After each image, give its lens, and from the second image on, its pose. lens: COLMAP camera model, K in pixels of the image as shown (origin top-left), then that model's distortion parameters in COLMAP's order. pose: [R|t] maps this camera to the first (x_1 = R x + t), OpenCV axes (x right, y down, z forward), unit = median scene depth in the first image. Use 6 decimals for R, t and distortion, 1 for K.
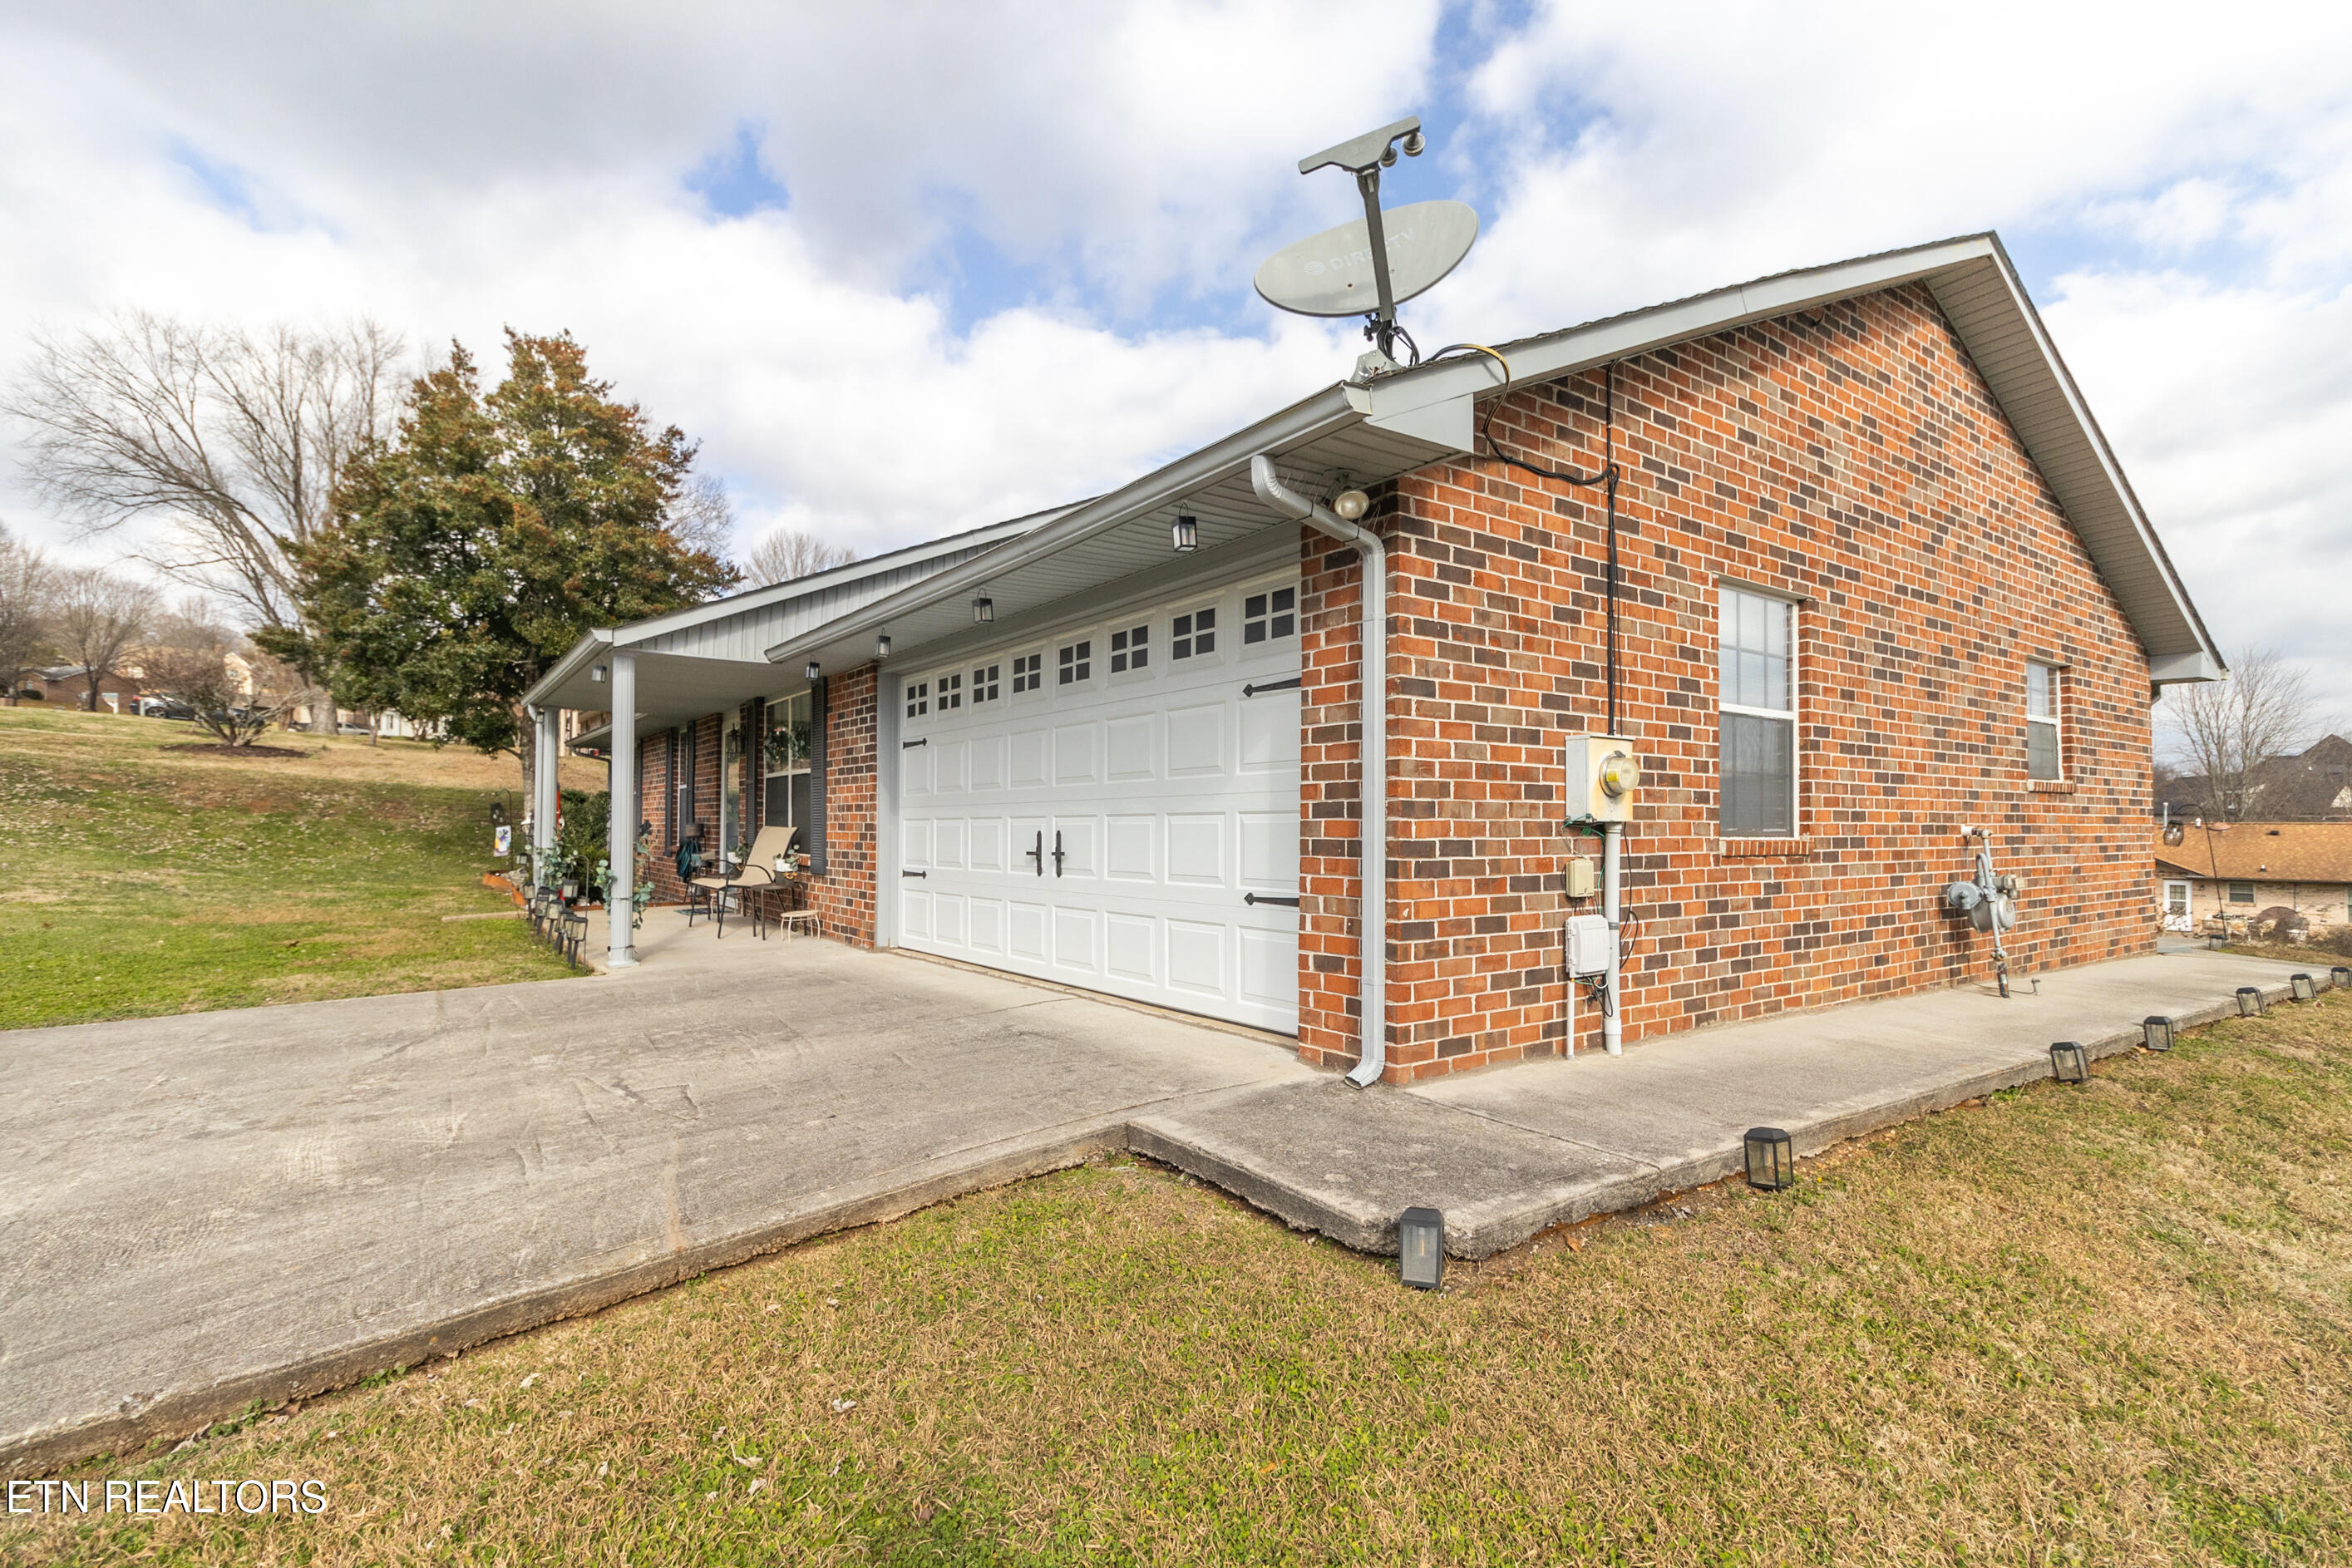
lens RADIAL K [[1109.5, 0, 1176.0], [0, 1109.5, 784.0], [0, 0, 1]] dist [0.001660, 0.001087]
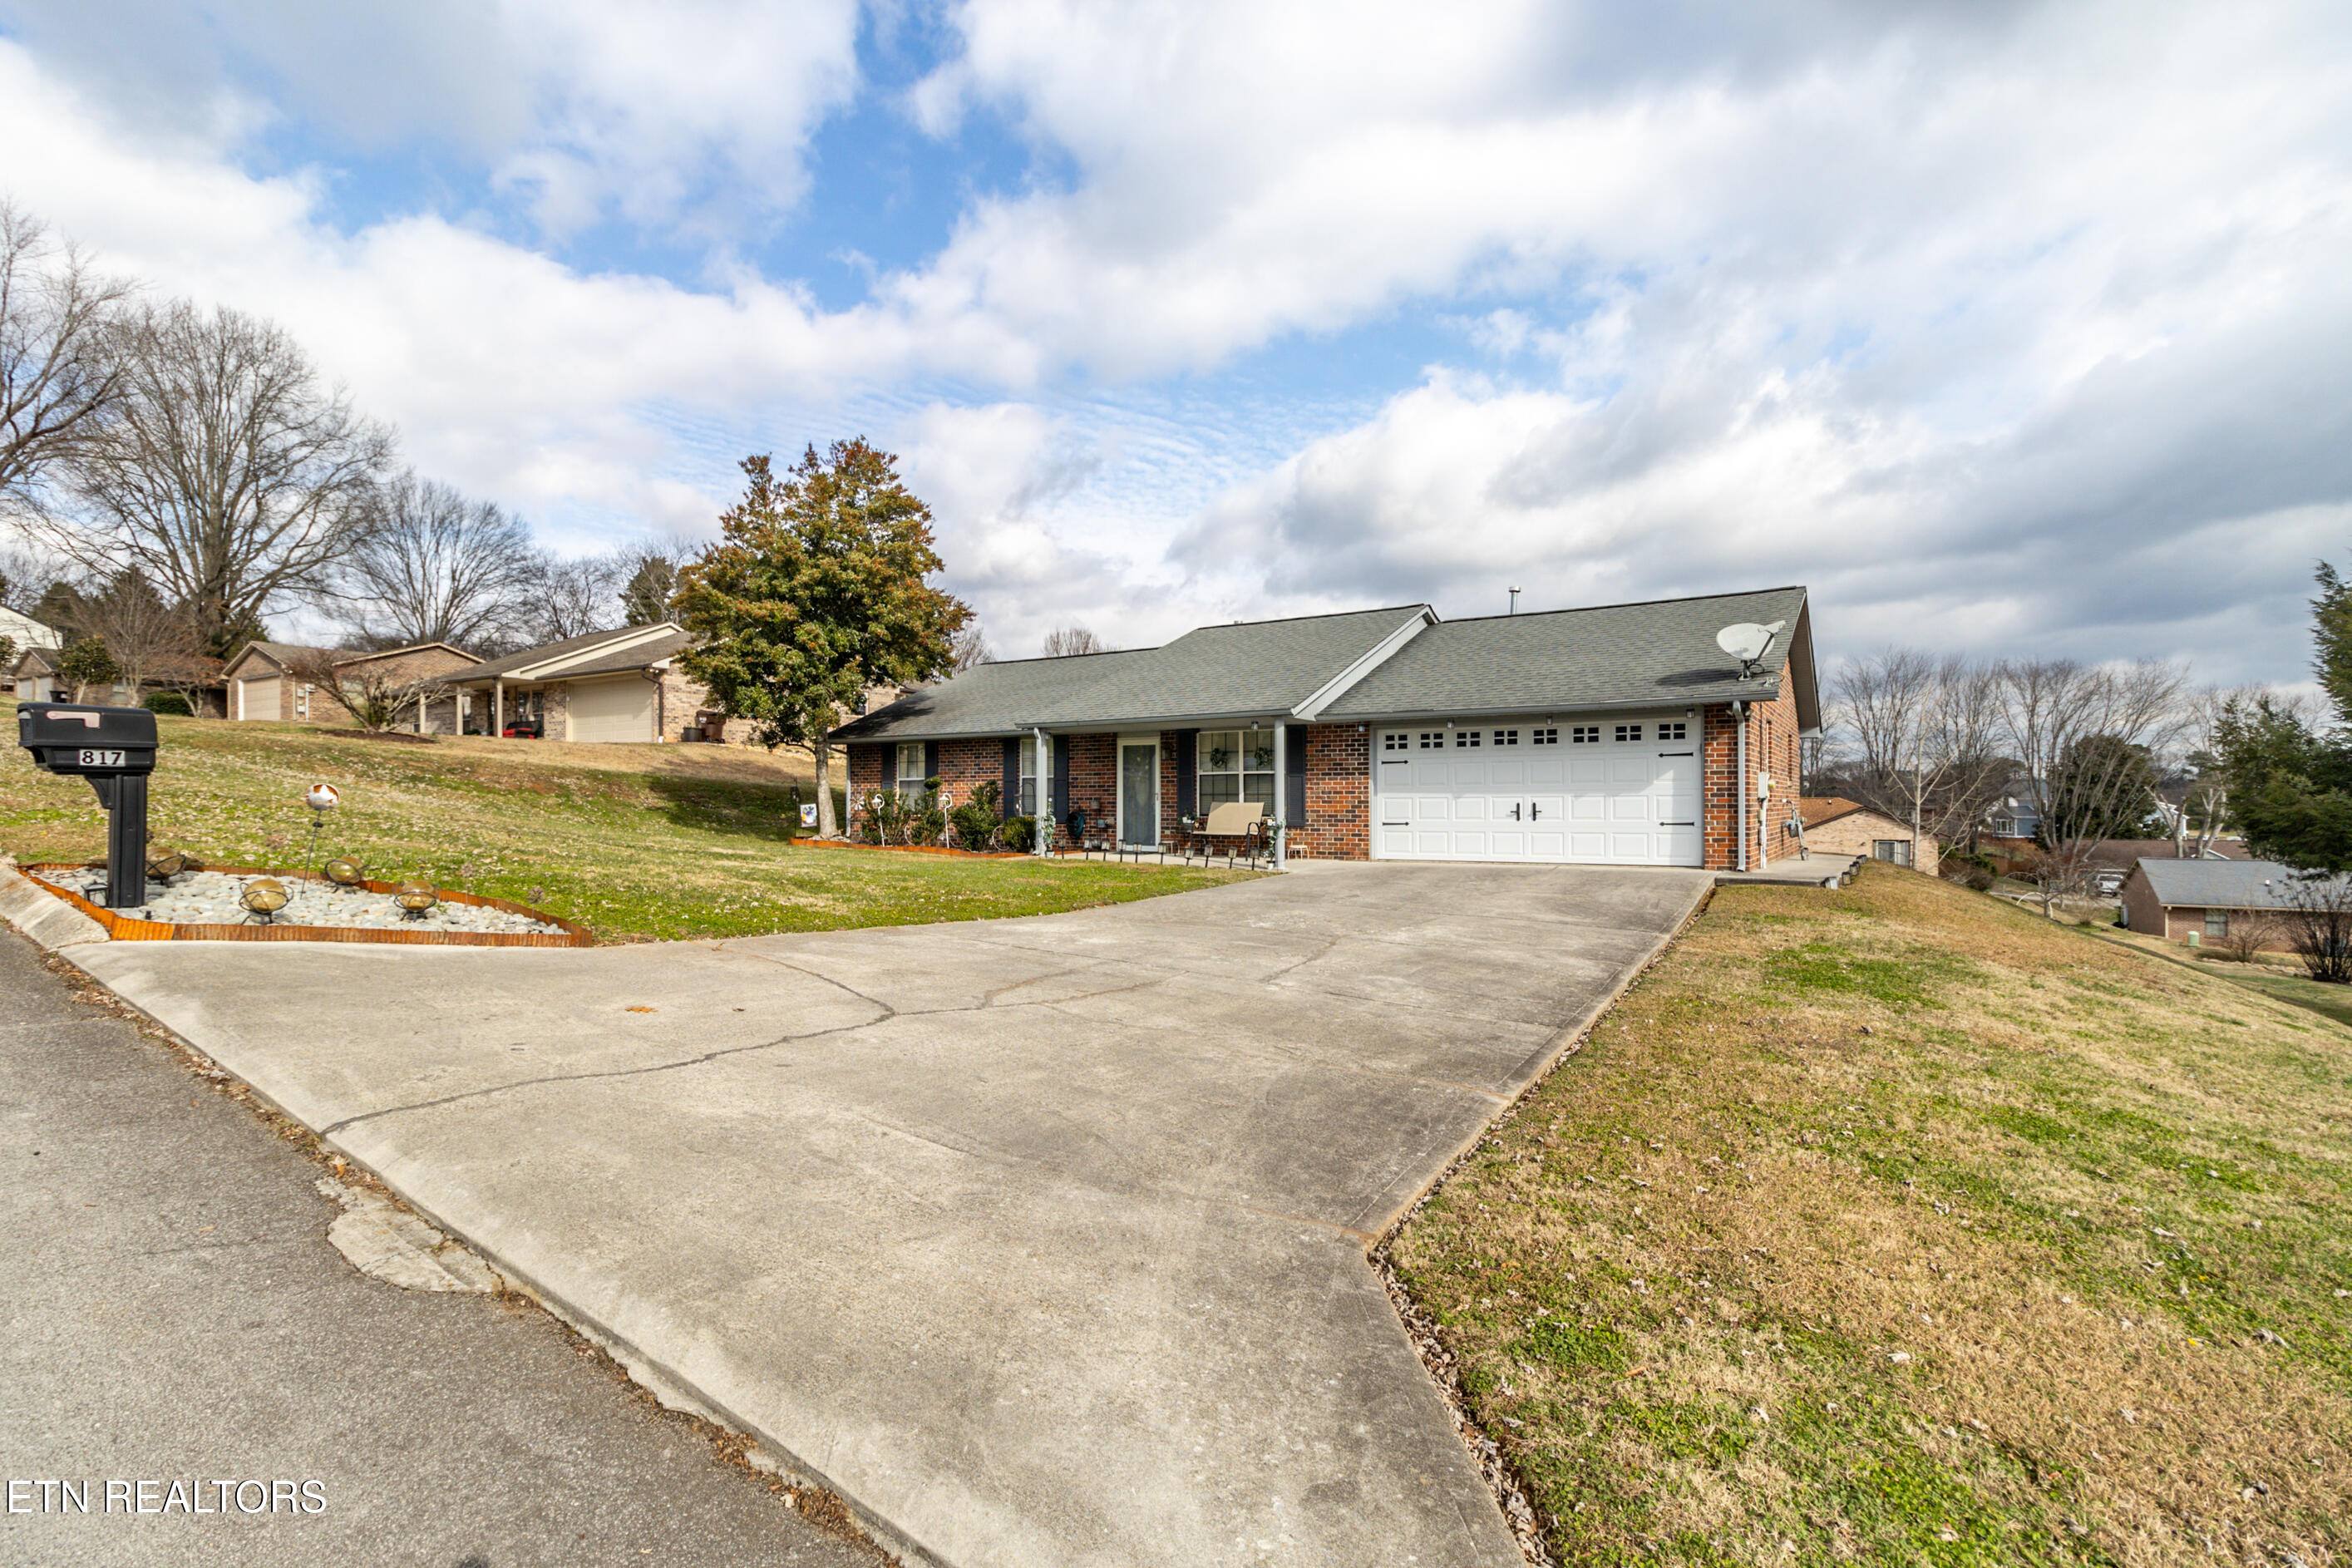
lens RADIAL K [[1115.0, 0, 1172.9], [0, 1115.0, 795.0], [0, 0, 1]] dist [0.001321, 0.001276]
pose [[0.932571, 0.001779, 0.360981, -1.509157], [-0.011855, 0.999599, 0.025702, -0.025607], [-0.360791, -0.028248, 0.932219, -0.900248]]
